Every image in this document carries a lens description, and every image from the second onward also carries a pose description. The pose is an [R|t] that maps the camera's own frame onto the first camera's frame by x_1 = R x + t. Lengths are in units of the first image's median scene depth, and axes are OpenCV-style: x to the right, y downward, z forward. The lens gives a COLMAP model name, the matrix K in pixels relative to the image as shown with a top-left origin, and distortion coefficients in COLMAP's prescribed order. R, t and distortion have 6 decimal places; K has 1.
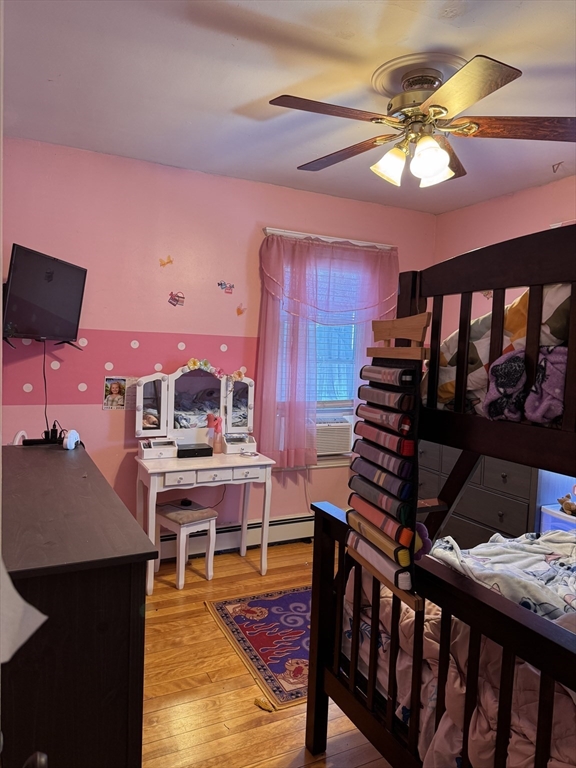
lens RADIAL K [[545.8, 0, 288.0], [0, 545.8, 384.0], [0, 0, 1]] dist [0.119493, -0.186009]
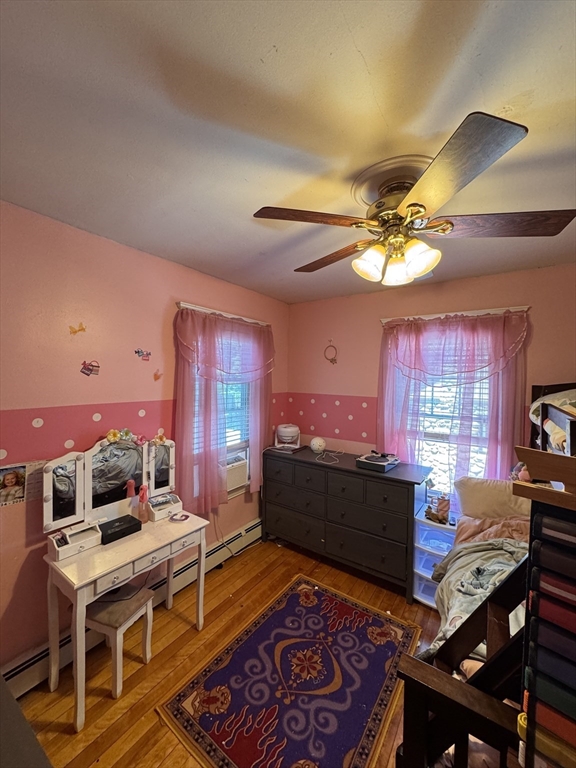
lens RADIAL K [[304.2, 0, 289.4], [0, 304.2, 381.2], [0, 0, 1]] dist [-0.007866, 0.000512]
pose [[0.872929, -0.030668, 0.486883, -0.160010], [0.047502, 0.998623, -0.022265, -0.105758], [-0.485530, 0.042564, 0.873183, 0.385425]]
